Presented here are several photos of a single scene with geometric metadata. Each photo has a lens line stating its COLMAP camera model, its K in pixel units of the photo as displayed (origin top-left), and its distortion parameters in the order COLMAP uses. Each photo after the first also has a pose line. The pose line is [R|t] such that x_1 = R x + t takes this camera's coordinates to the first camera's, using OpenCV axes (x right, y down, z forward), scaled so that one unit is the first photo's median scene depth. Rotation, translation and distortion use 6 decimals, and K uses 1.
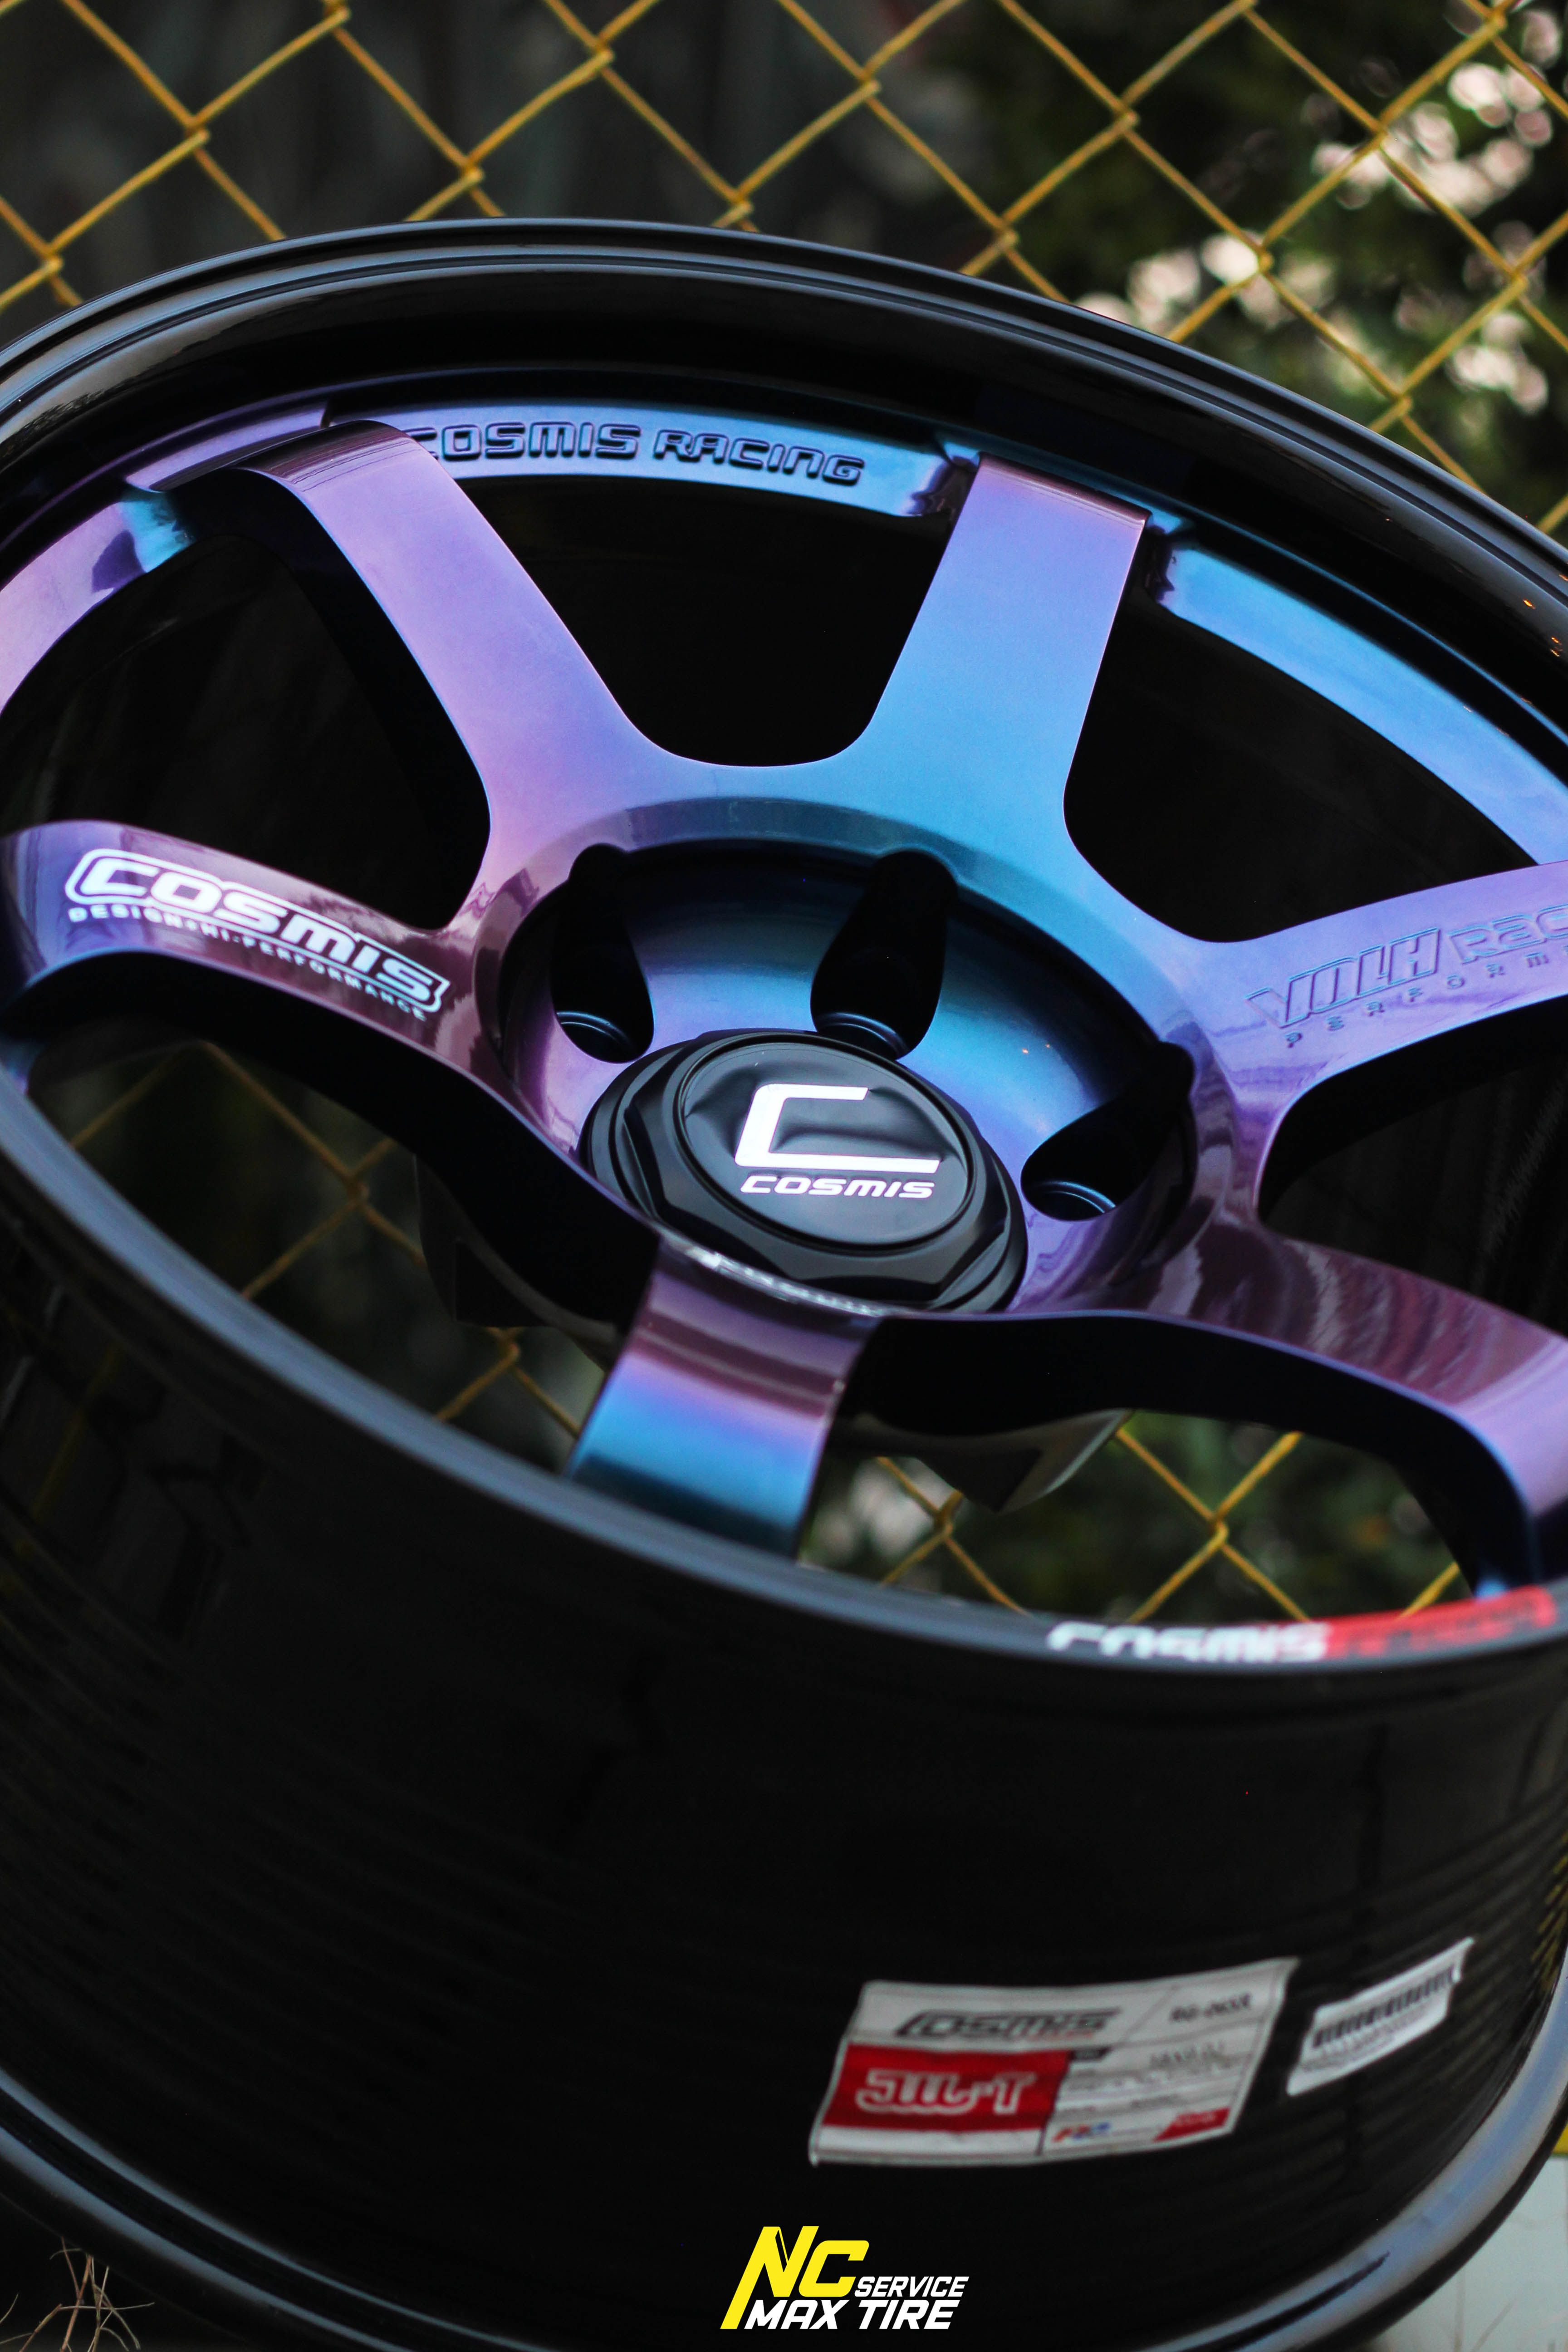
lens RADIAL K [[6312.7, 0, 741.1], [0, 6312.7, 1252.4], [0, 0, 1]] dist [-0.082507, 0.000000]
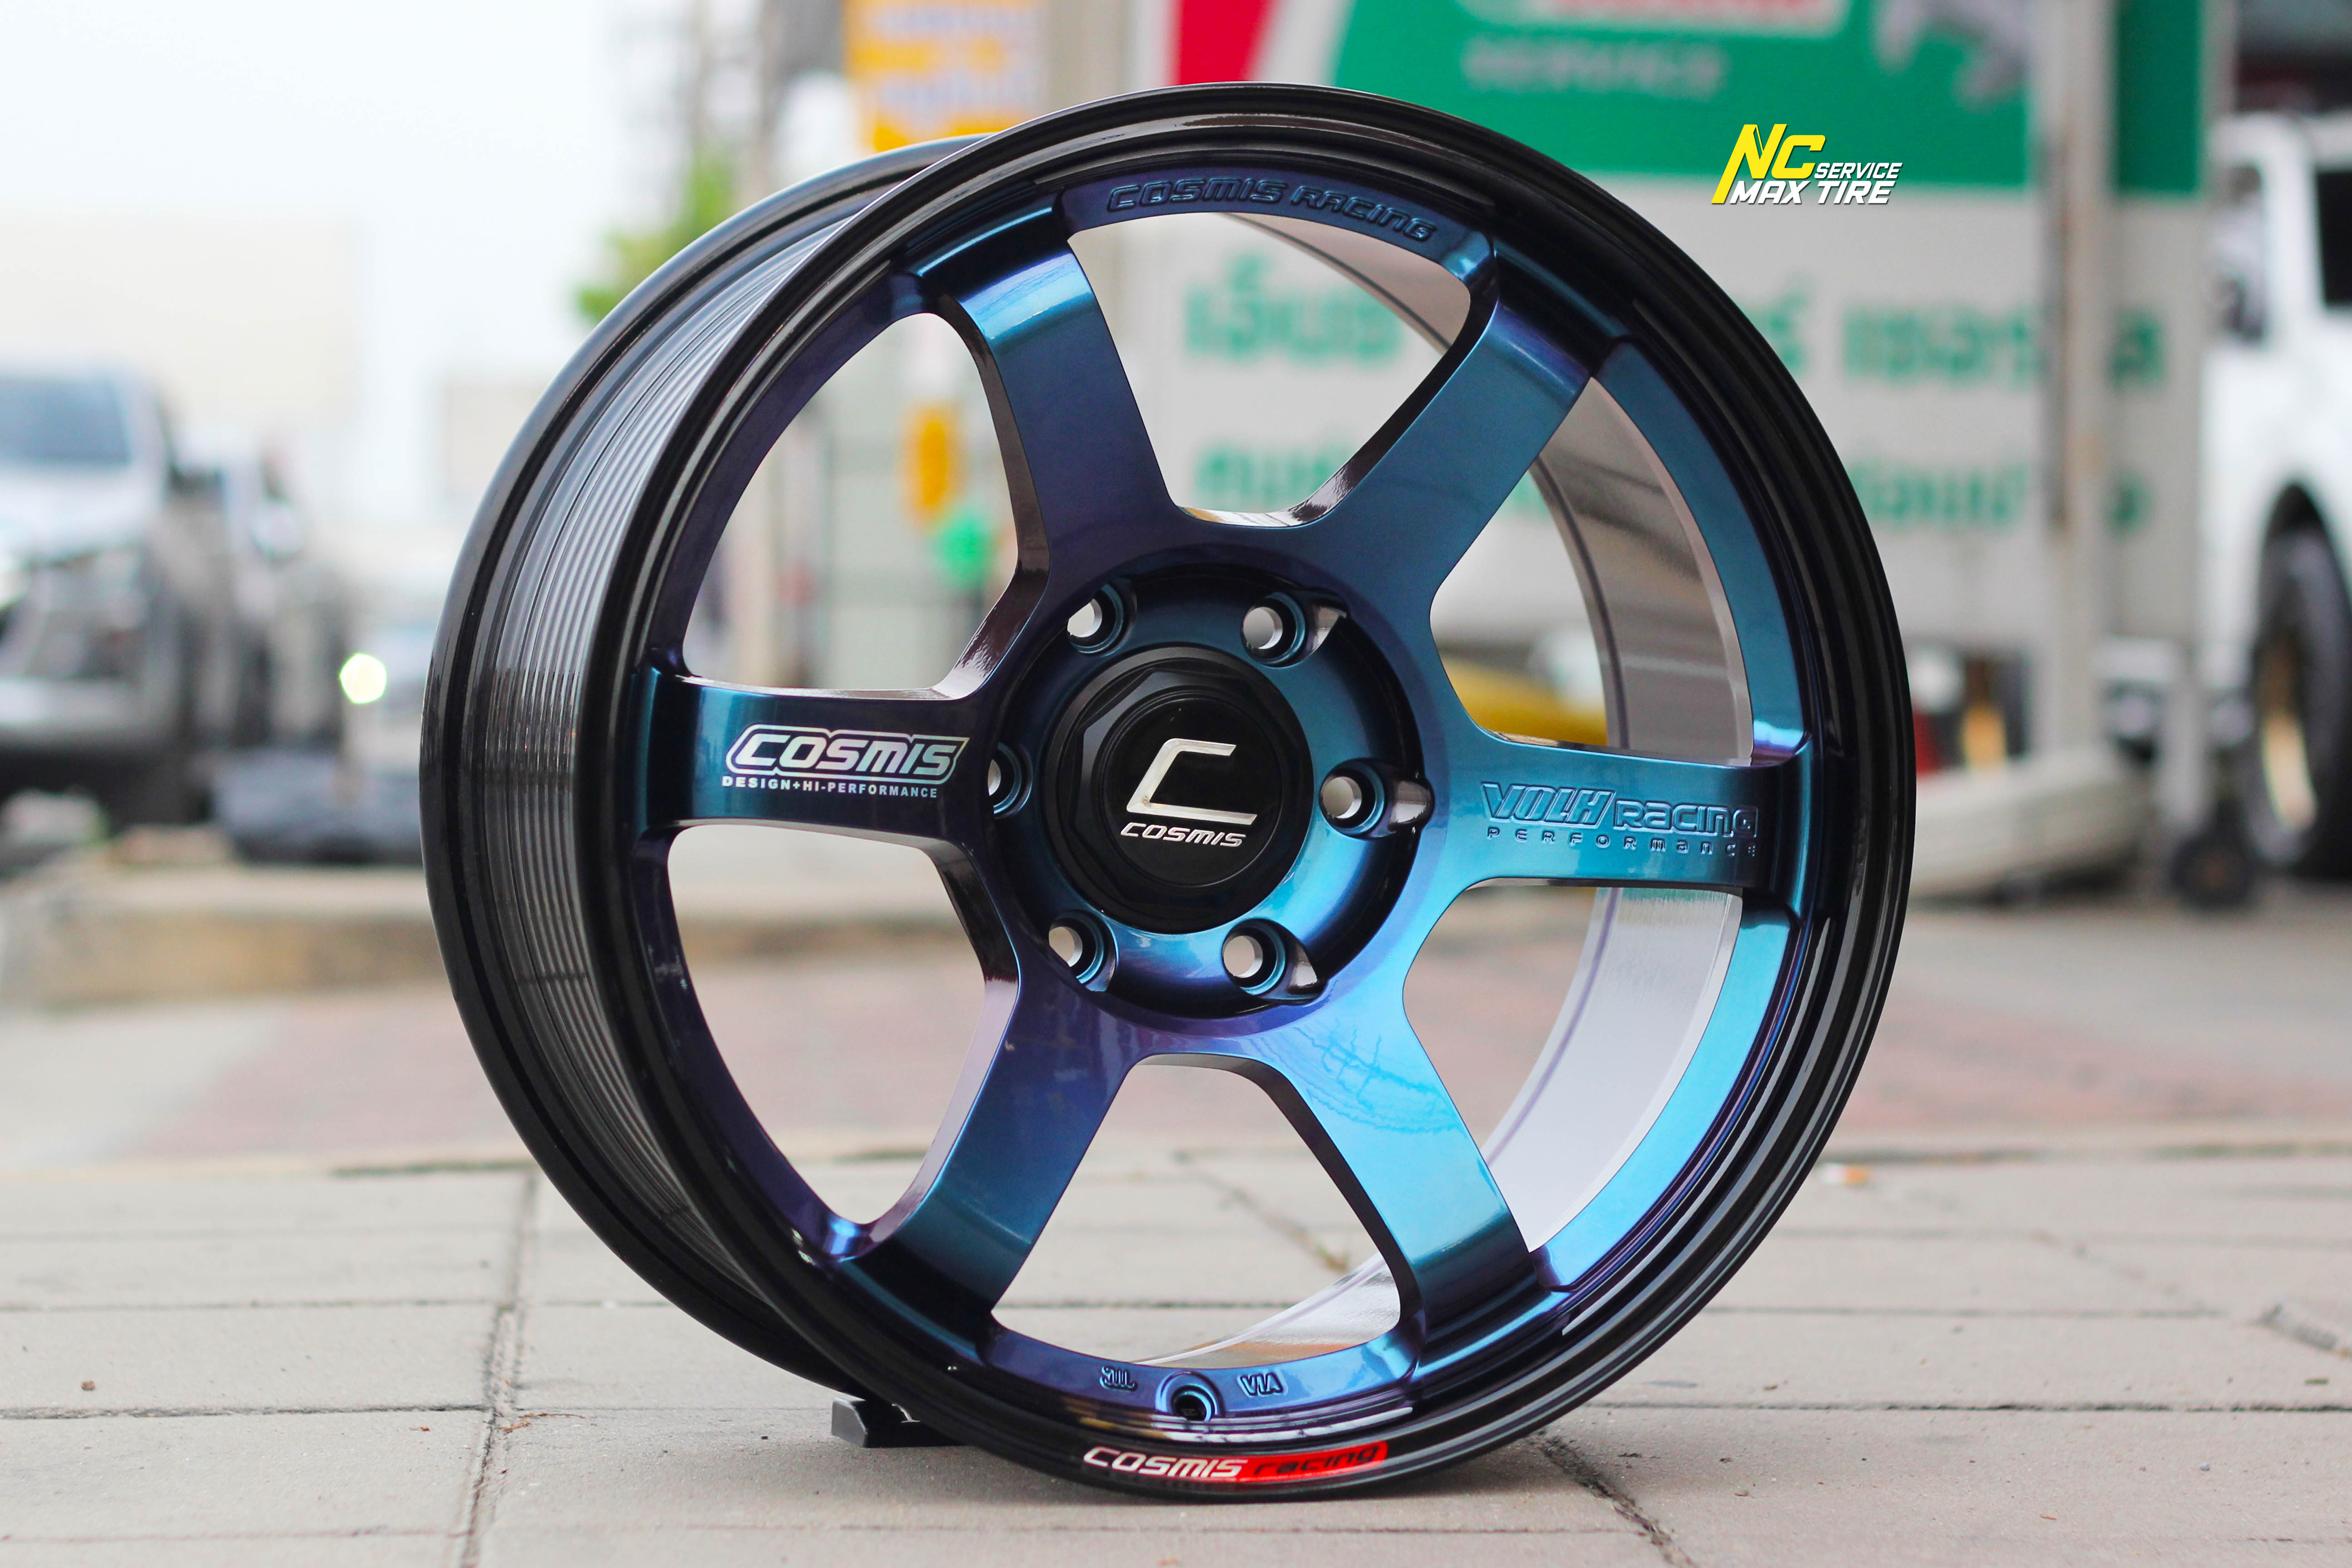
lens RADIAL K [[6726.7, 0, 1178.8], [0, 6726.7, 777.7], [0, 0, 1]] dist [-0.068213, 0.000000]
pose [[0.937498, 0.343694, 0.054511, -0.083695], [-0.281824, 0.657979, 0.698311, -1.211342], [0.204138, -0.670028, 0.713716, -0.210272]]
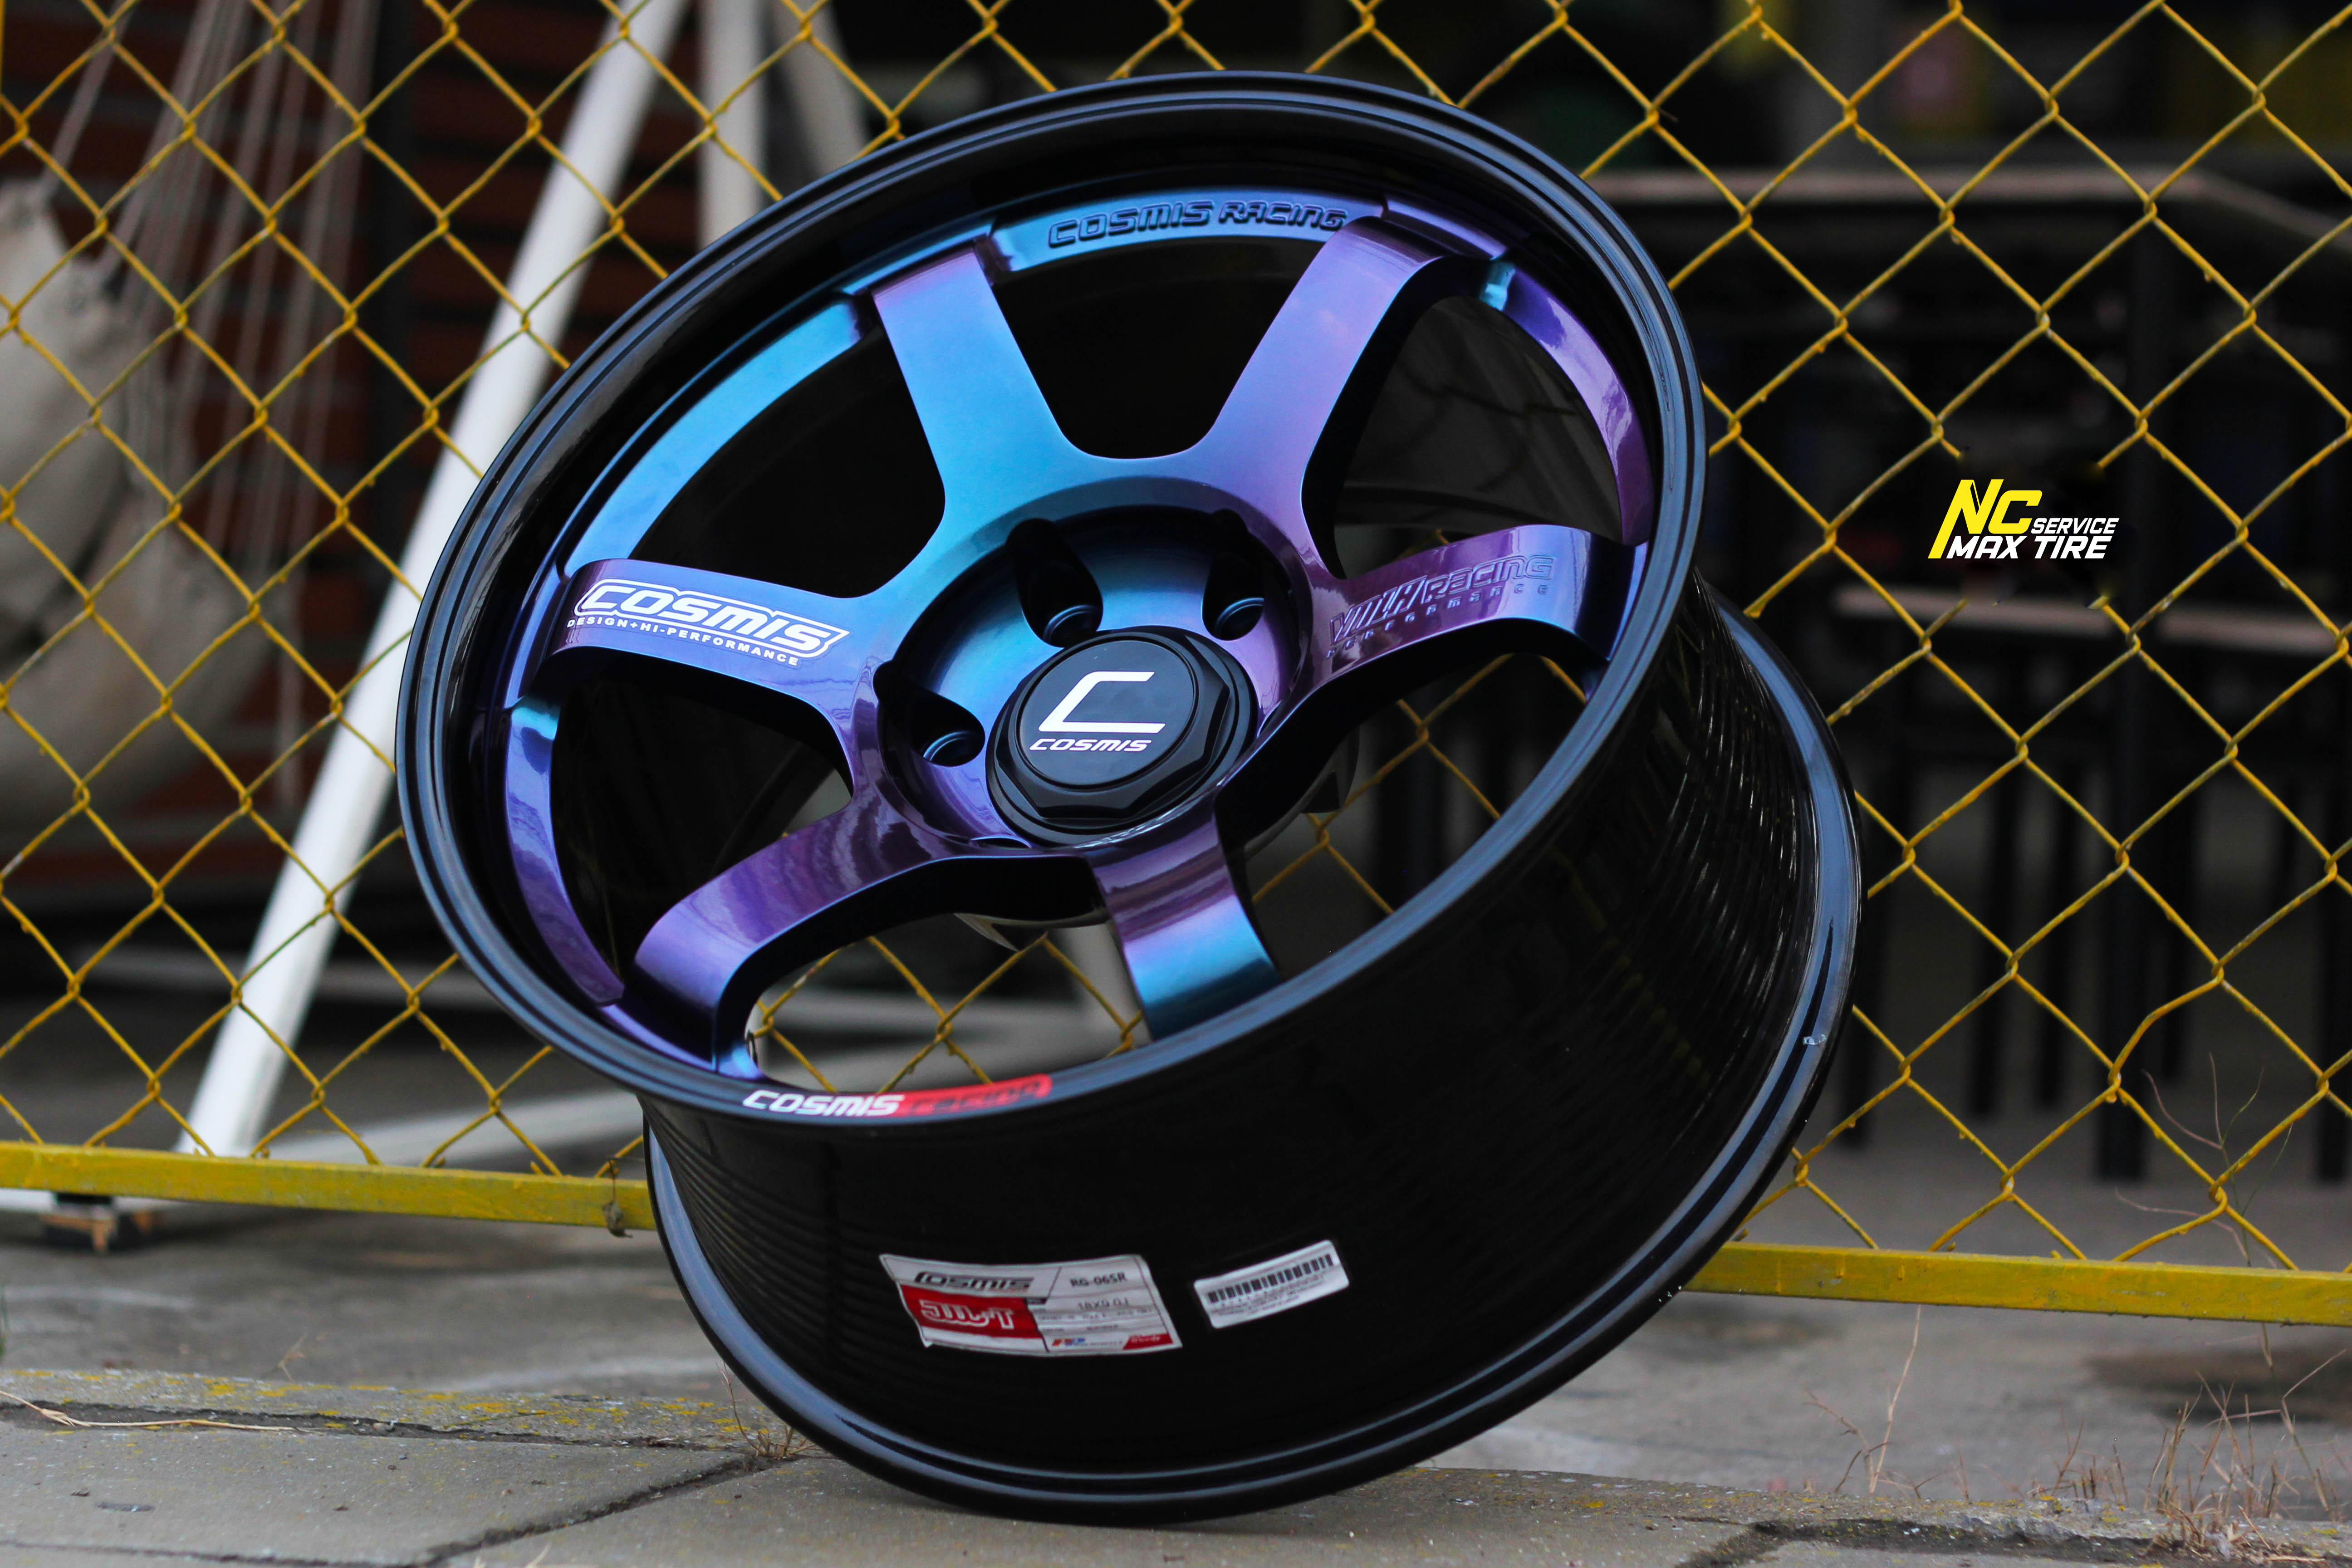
lens RADIAL K [[6118.9, 0, 1166.2], [0, 6118.9, 784.3], [0, 0, 1]] dist [-0.077004, 0.000000]
pose [[0.719720, 0.042517, -0.692961, 1.125971], [0.074804, 0.987563, 0.138286, -0.217466], [0.690222, -0.151363, 0.707589, -0.108642]]
